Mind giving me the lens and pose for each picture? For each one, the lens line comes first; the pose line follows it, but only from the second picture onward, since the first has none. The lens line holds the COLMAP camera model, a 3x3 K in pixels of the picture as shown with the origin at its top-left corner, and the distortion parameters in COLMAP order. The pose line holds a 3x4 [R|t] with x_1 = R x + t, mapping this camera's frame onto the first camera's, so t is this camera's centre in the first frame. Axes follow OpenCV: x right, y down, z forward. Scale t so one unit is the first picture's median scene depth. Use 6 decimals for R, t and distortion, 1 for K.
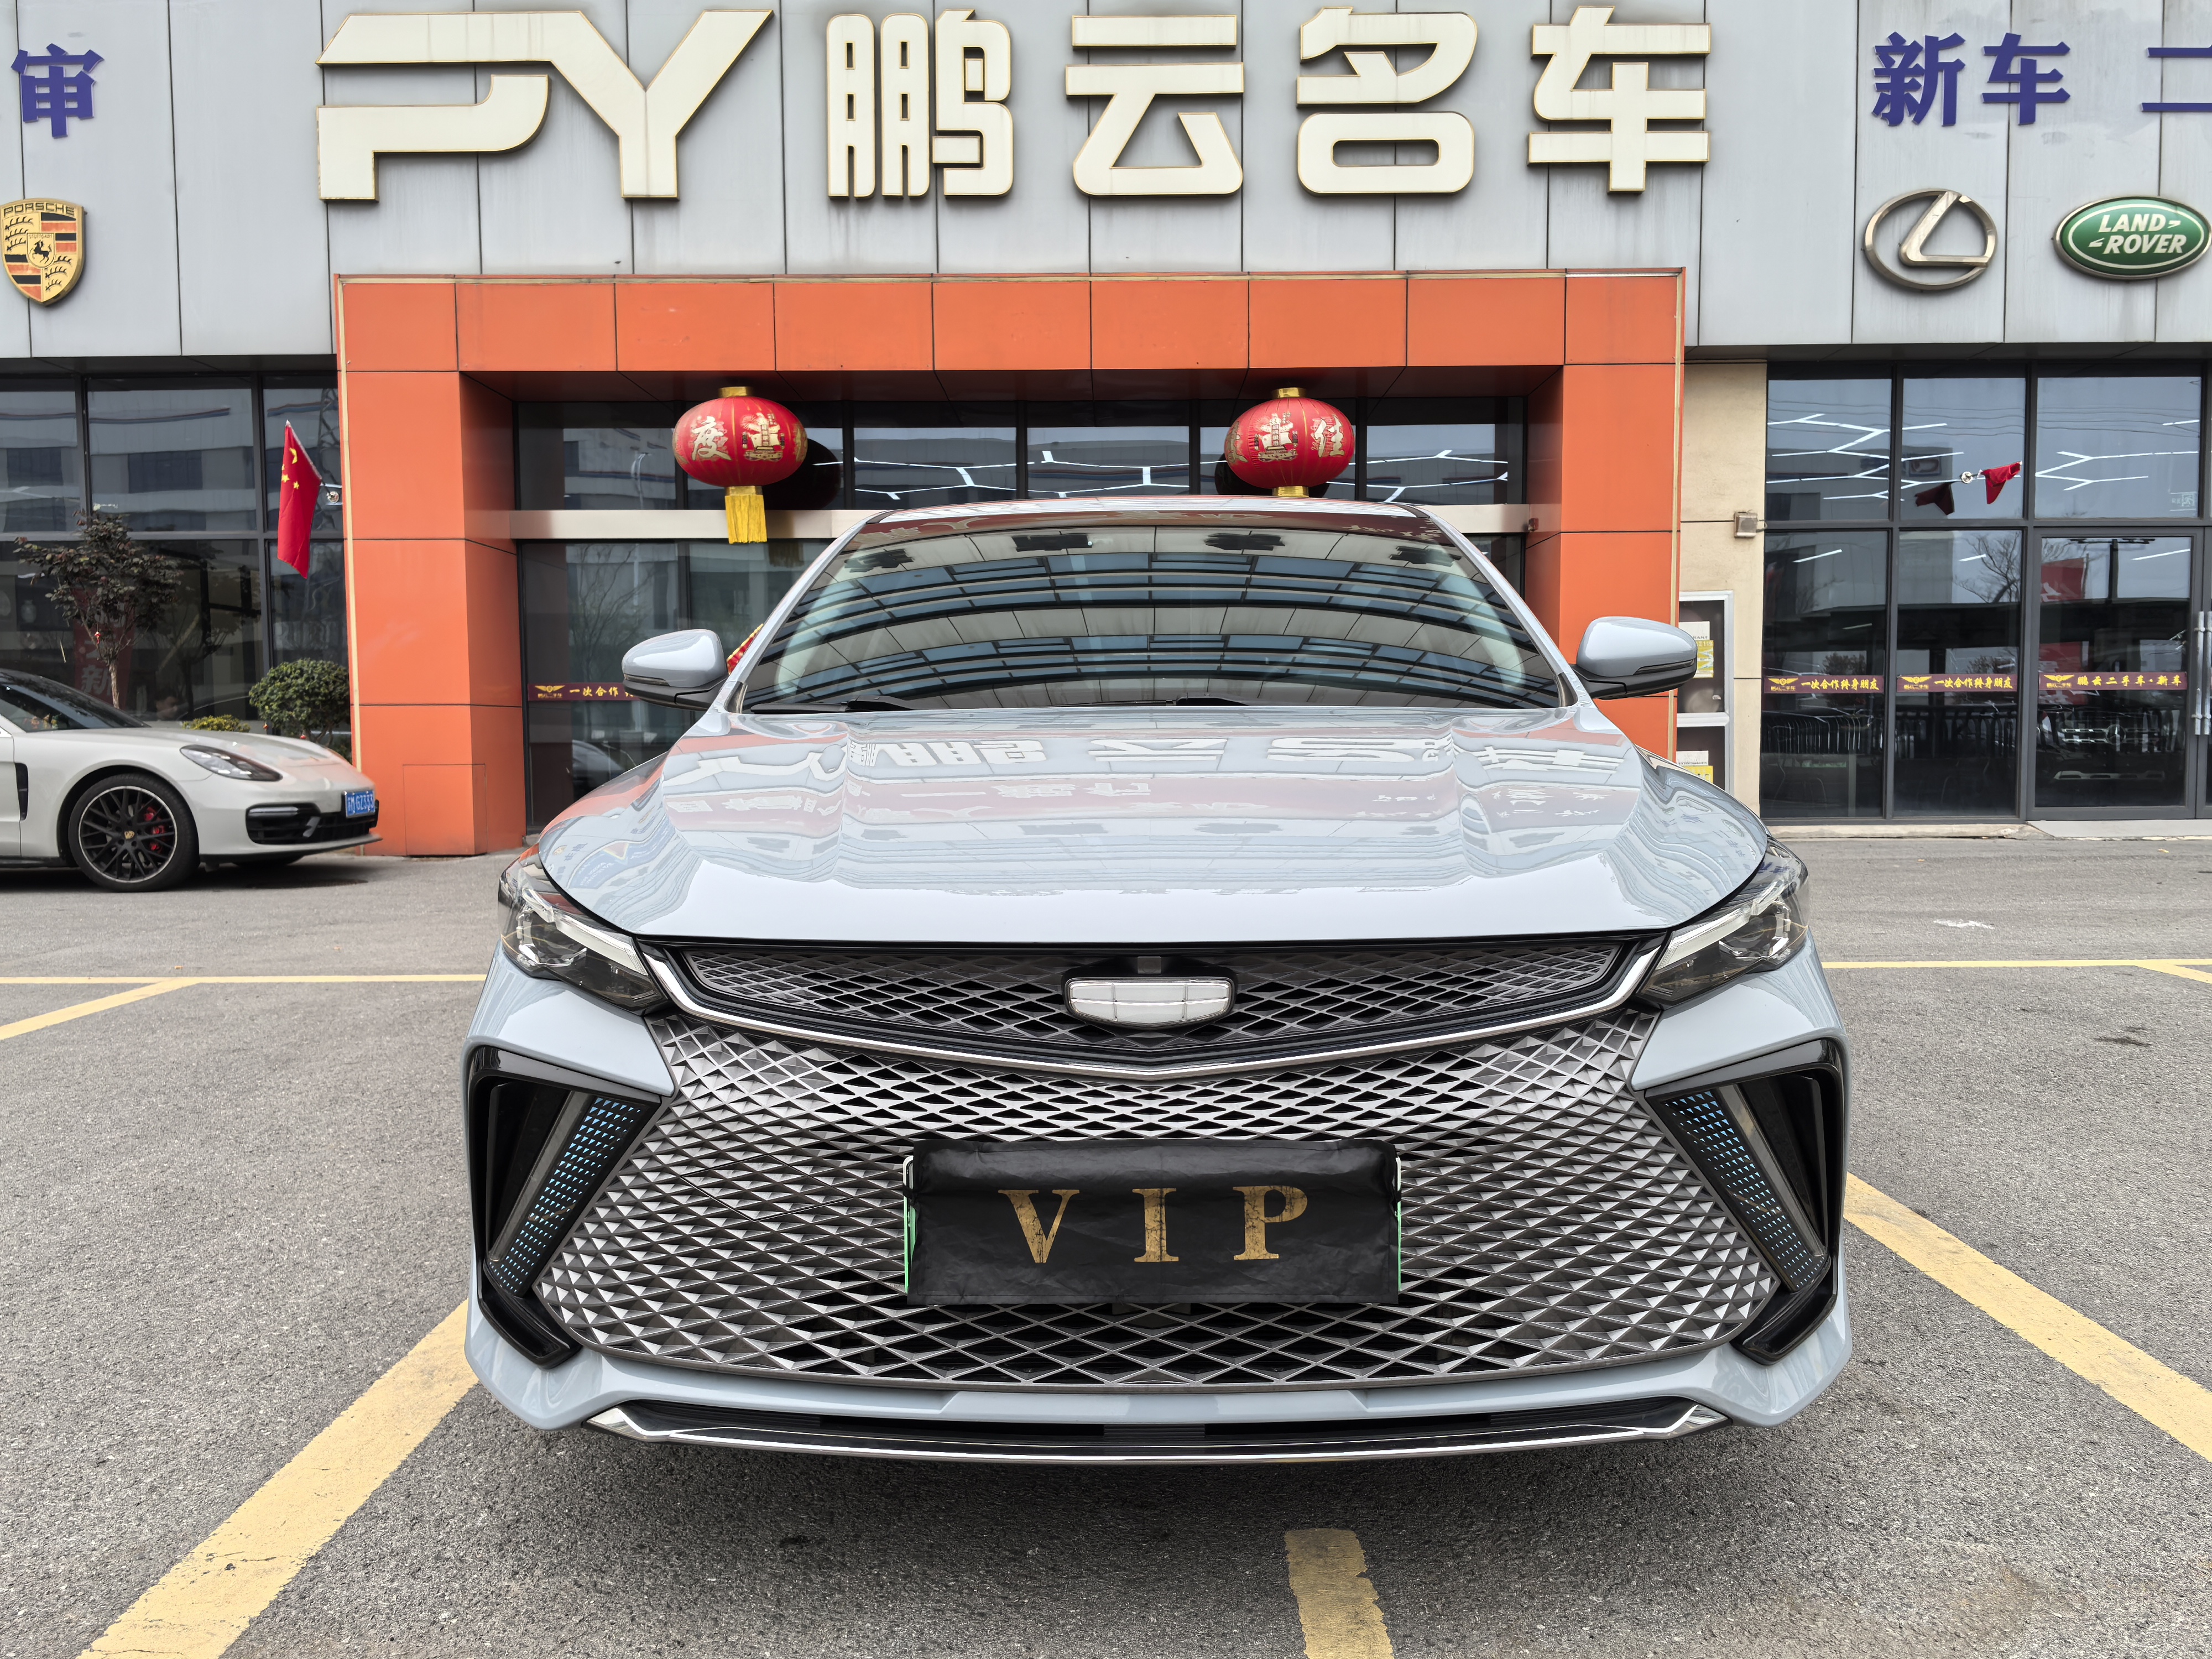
lens RADIAL K [[1787.8, 0, 1104.5], [0, 1787.8, 885.8], [0, 0, 1]] dist [0.006953, -0.012895]
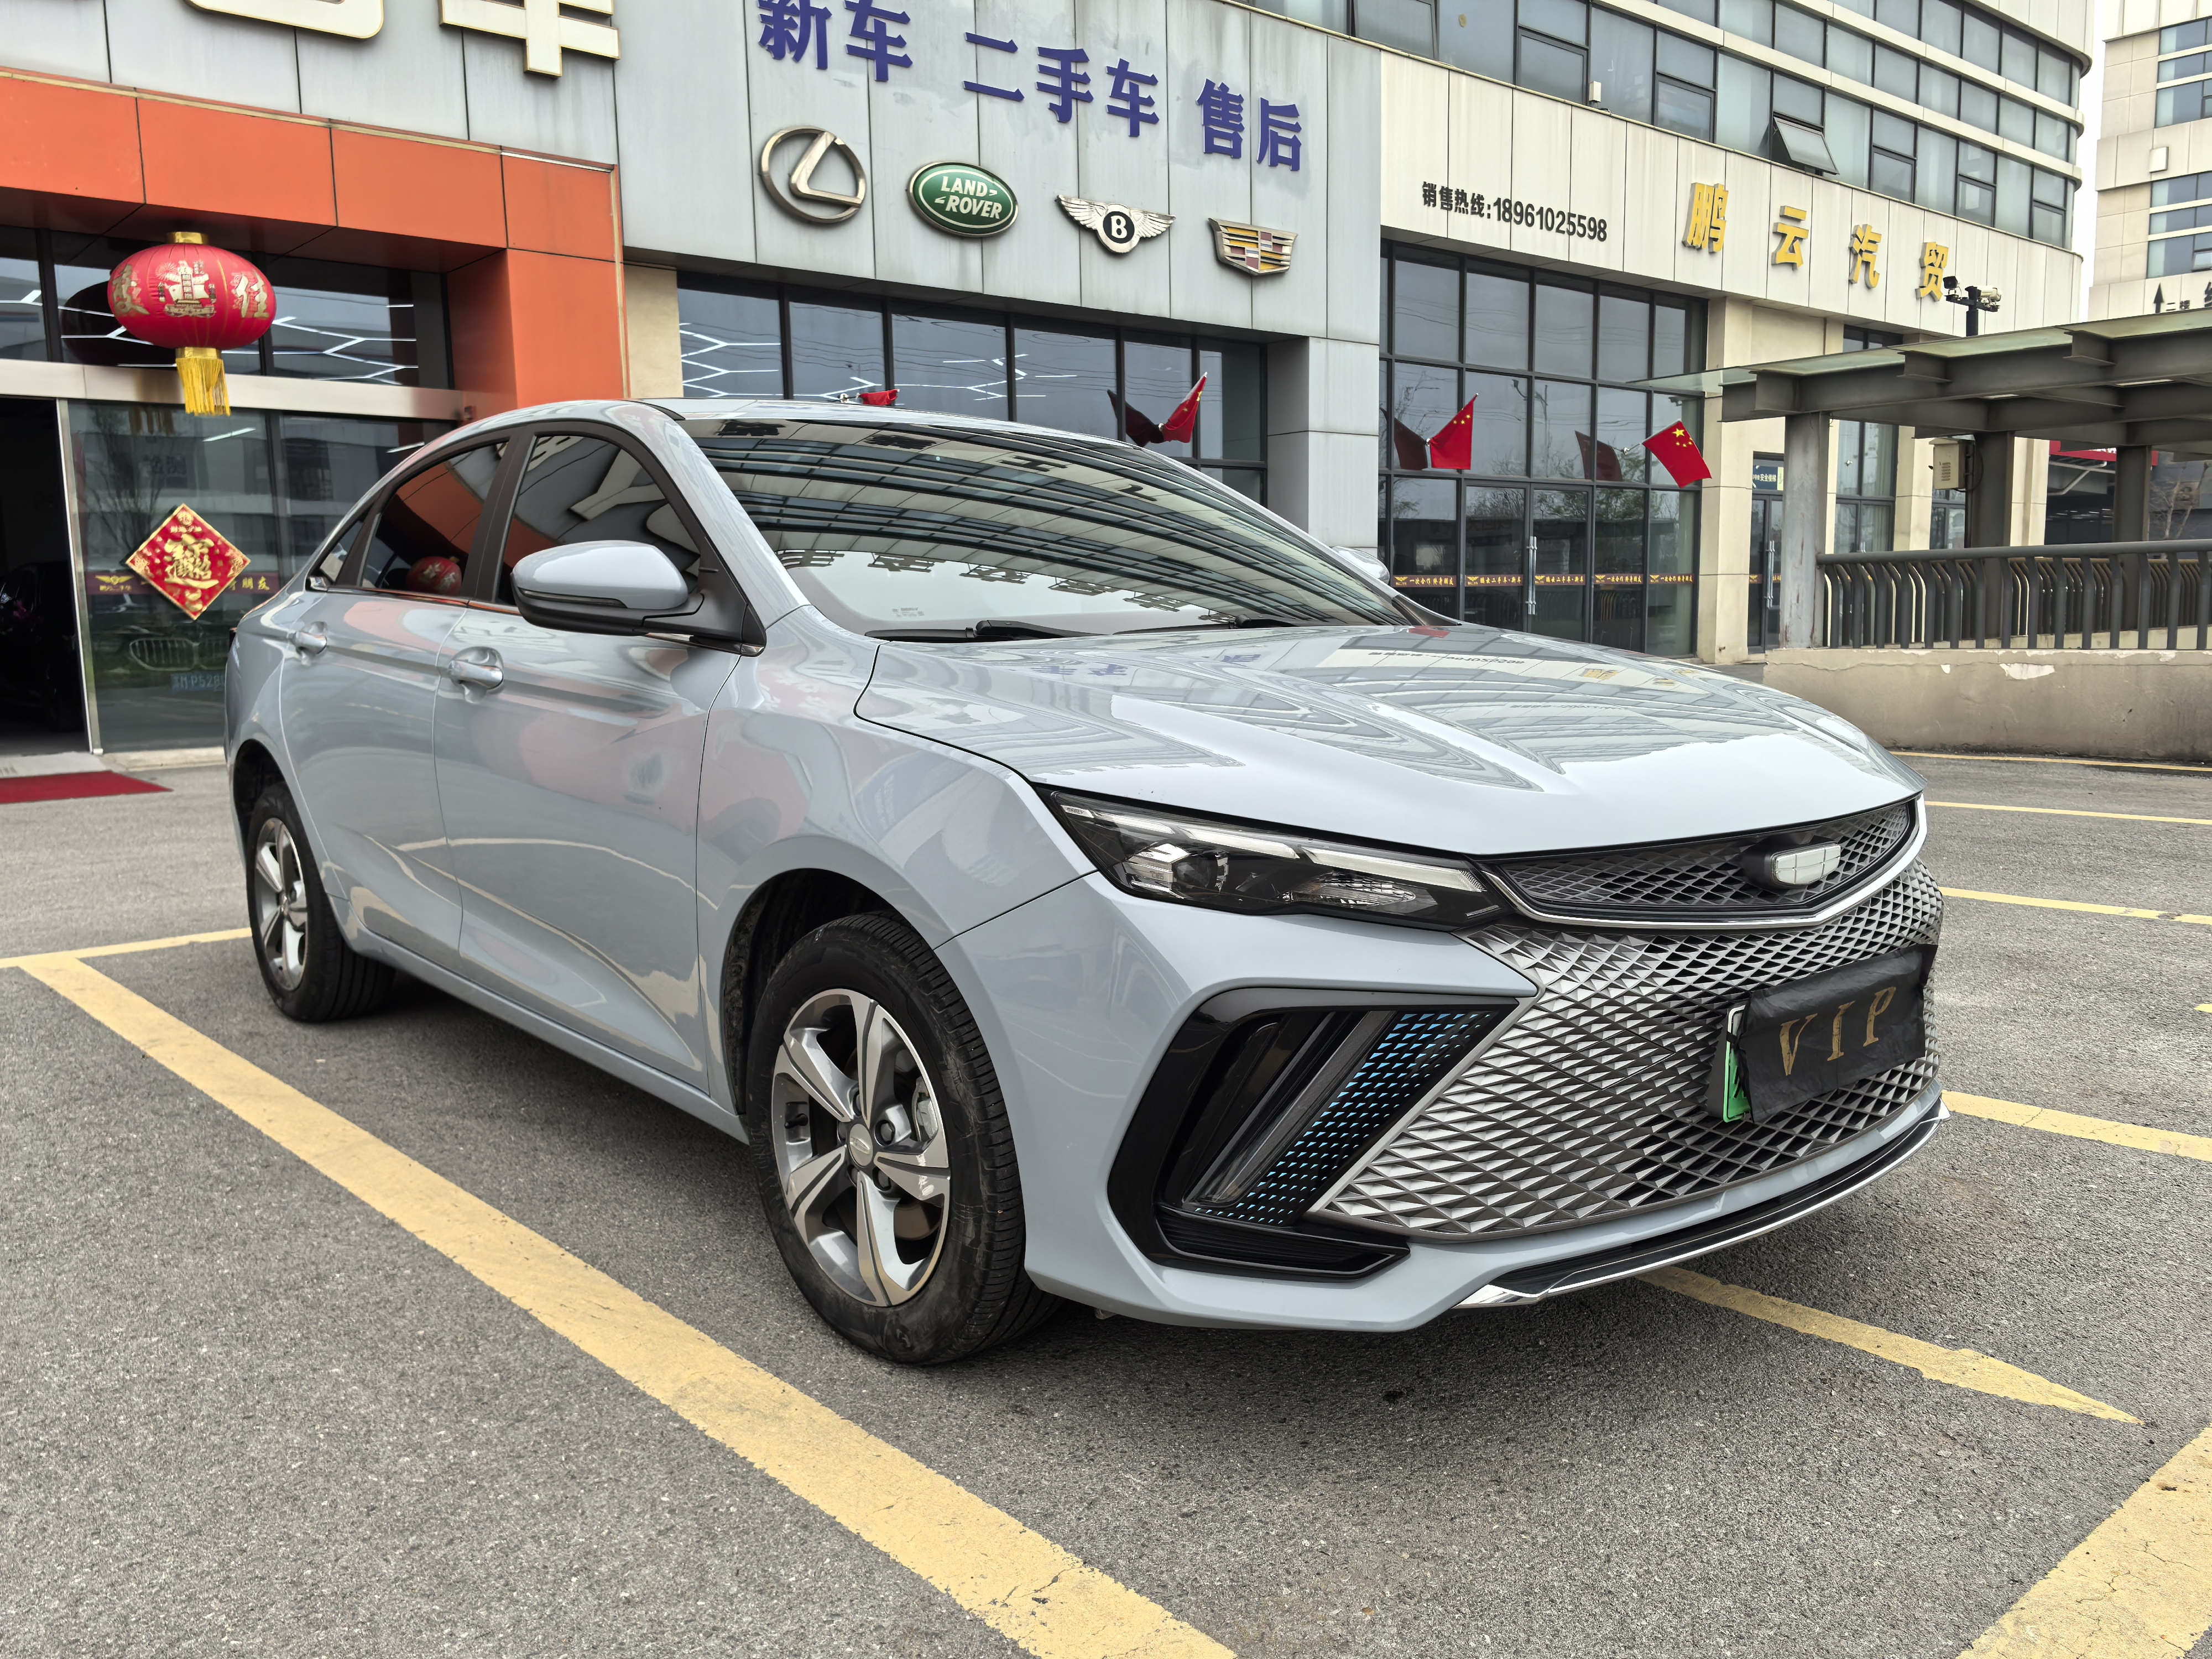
lens RADIAL K [[1754.8, 0, 1106.0], [0, 1754.8, 829.5], [0, 0, 1]] dist [0.172168, -0.200083]
pose [[0.756727, -0.090871, 0.647385, -0.157327], [0.070518, 0.995860, 0.057357, -0.009469], [-0.649916, 0.002249, 0.760002, 0.043219]]
